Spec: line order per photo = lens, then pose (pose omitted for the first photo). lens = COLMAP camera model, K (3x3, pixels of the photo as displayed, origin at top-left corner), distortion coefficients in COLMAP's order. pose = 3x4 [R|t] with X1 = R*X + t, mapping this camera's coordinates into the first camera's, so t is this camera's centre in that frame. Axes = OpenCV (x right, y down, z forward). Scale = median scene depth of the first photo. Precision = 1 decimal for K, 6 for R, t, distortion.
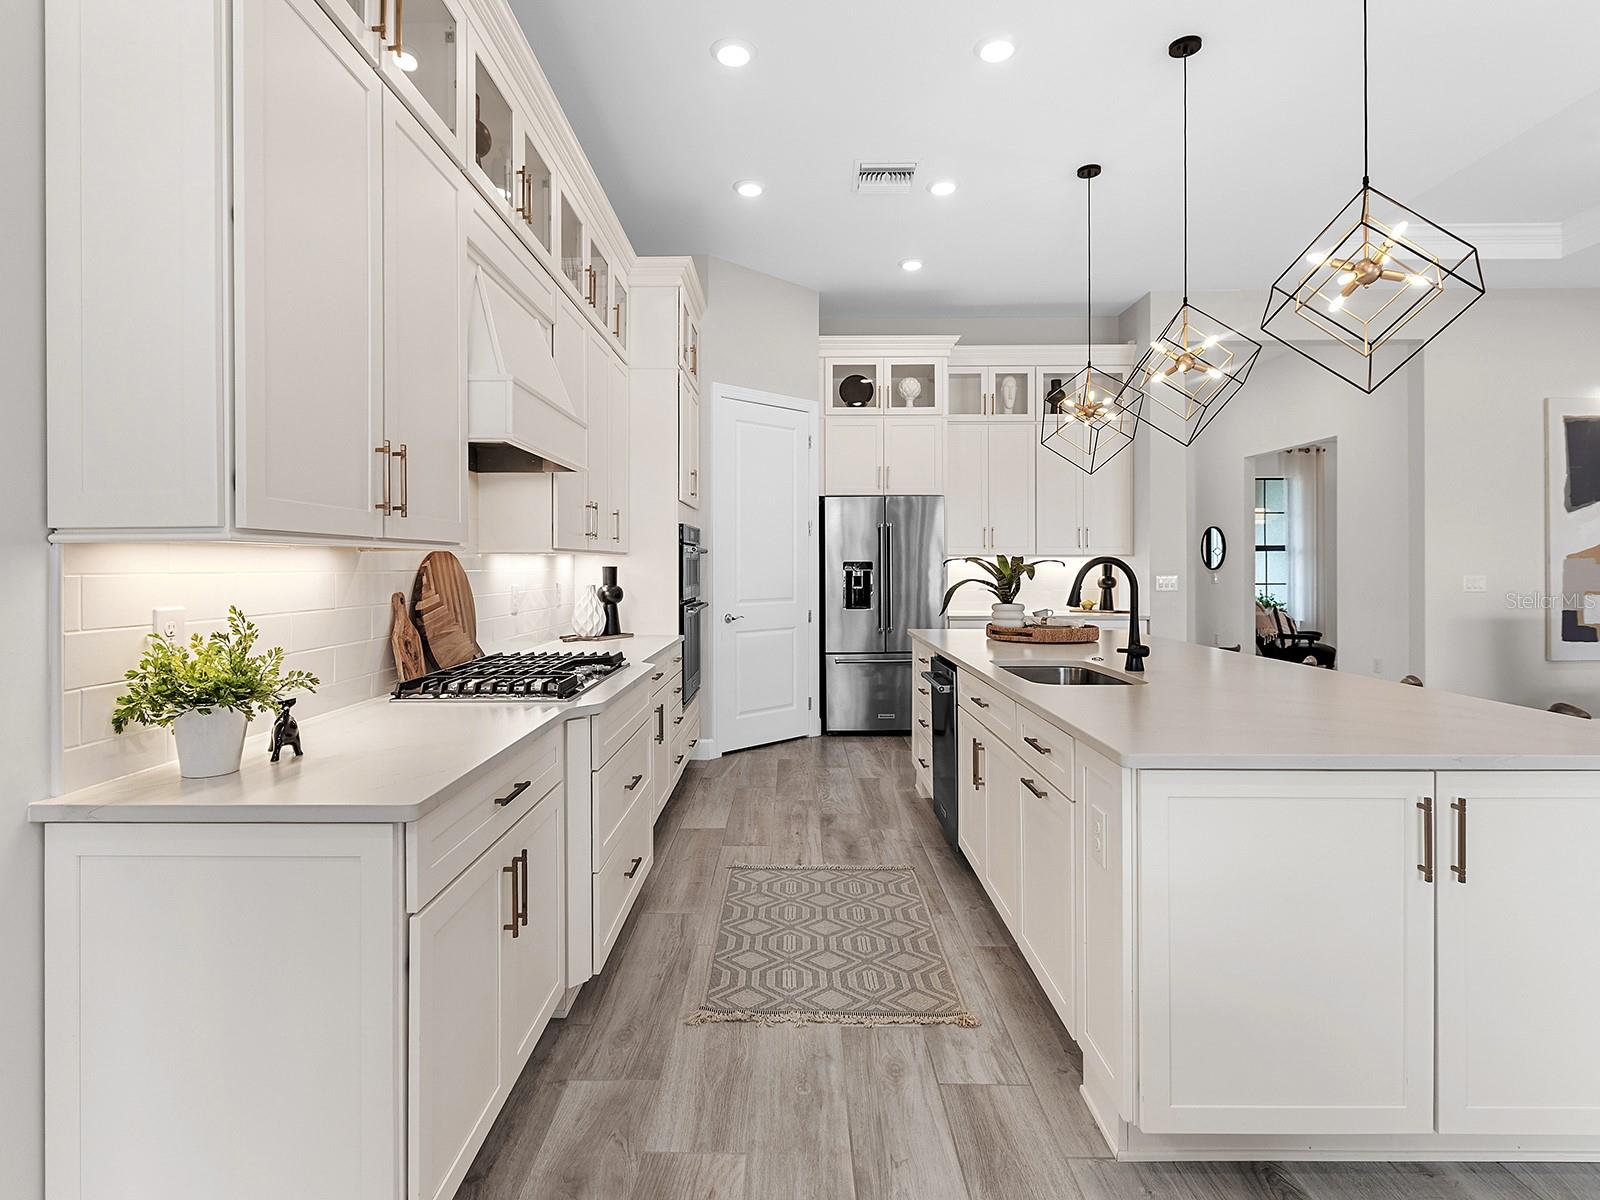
lens RADIAL K [[861.9, 0, 797.5], [0, 861.9, 565.6], [0, 0, 1]] dist [0.000083, -0.000112]
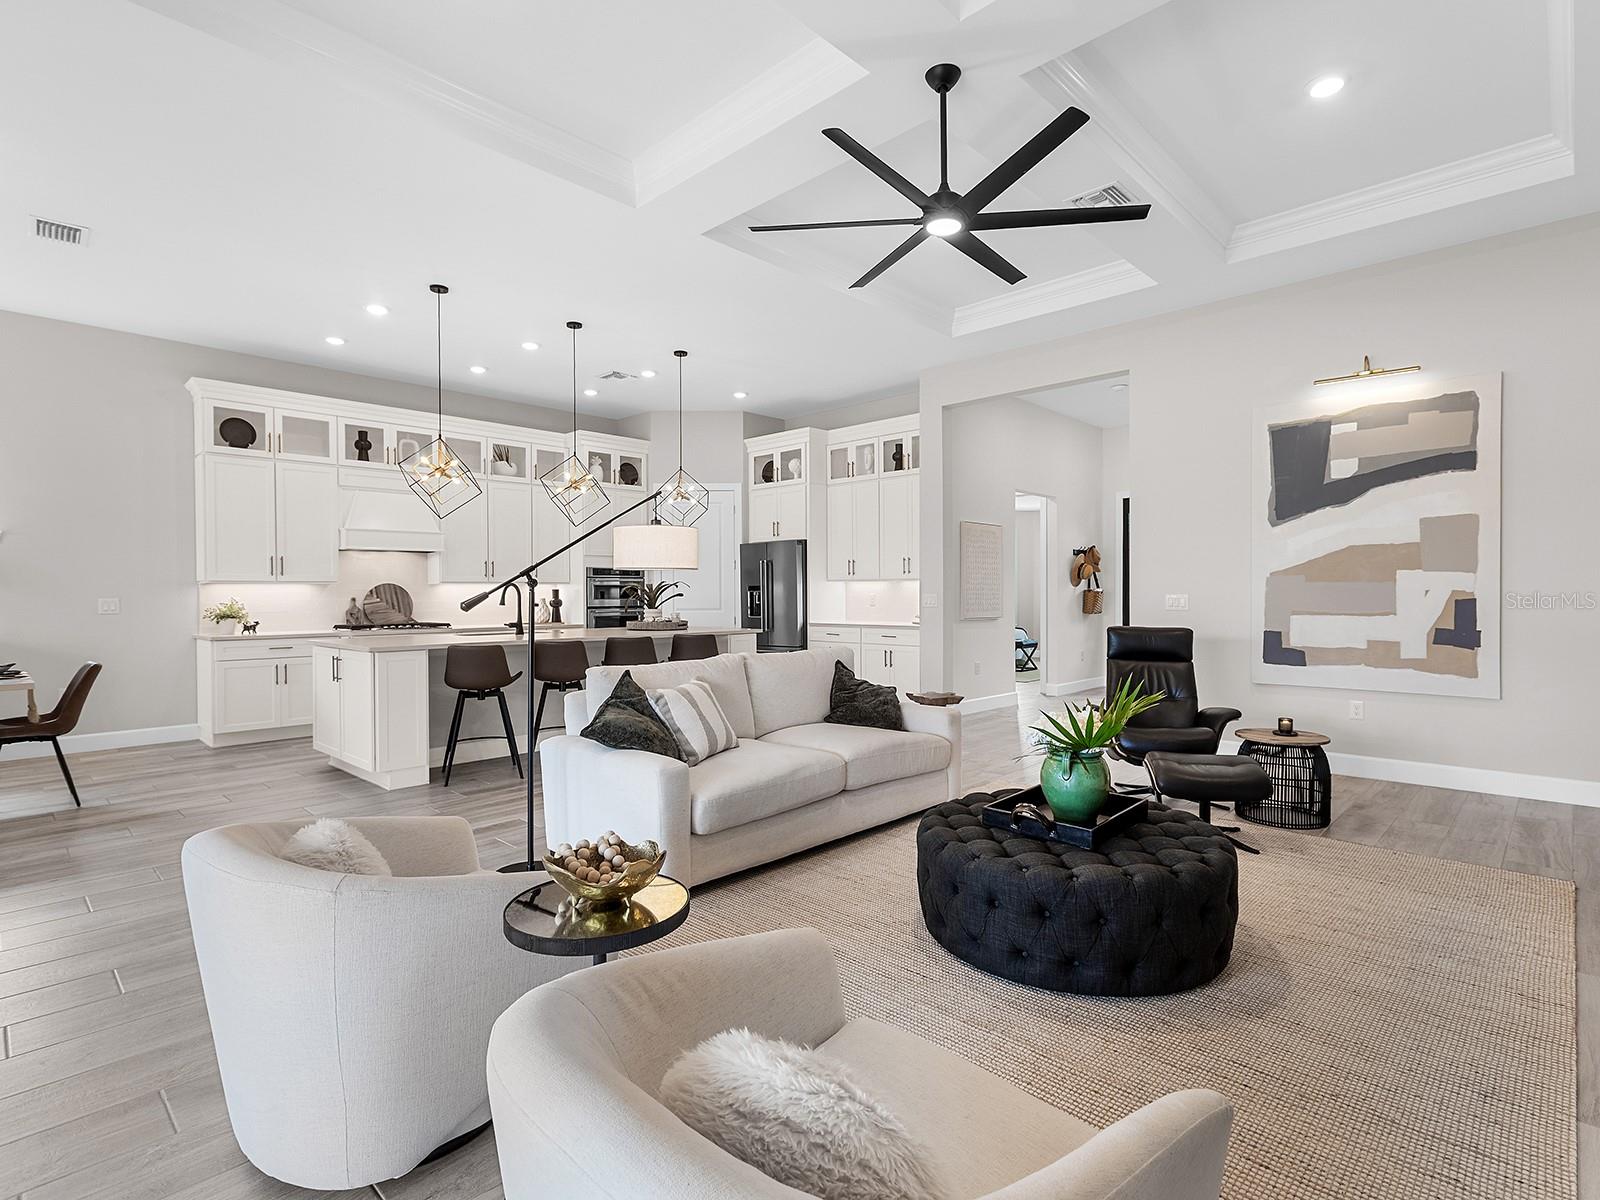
lens RADIAL K [[796.8, 0, 835.2], [0, 796.8, 605.8], [0, 0, 1]] dist [0.024616, -0.012926]
pose [[0.754601, 0.009039, -0.656122, 1.470773], [0.004167, 0.999819, 0.018566, 0.007922], [0.656171, -0.016744, 0.754426, 0.034926]]
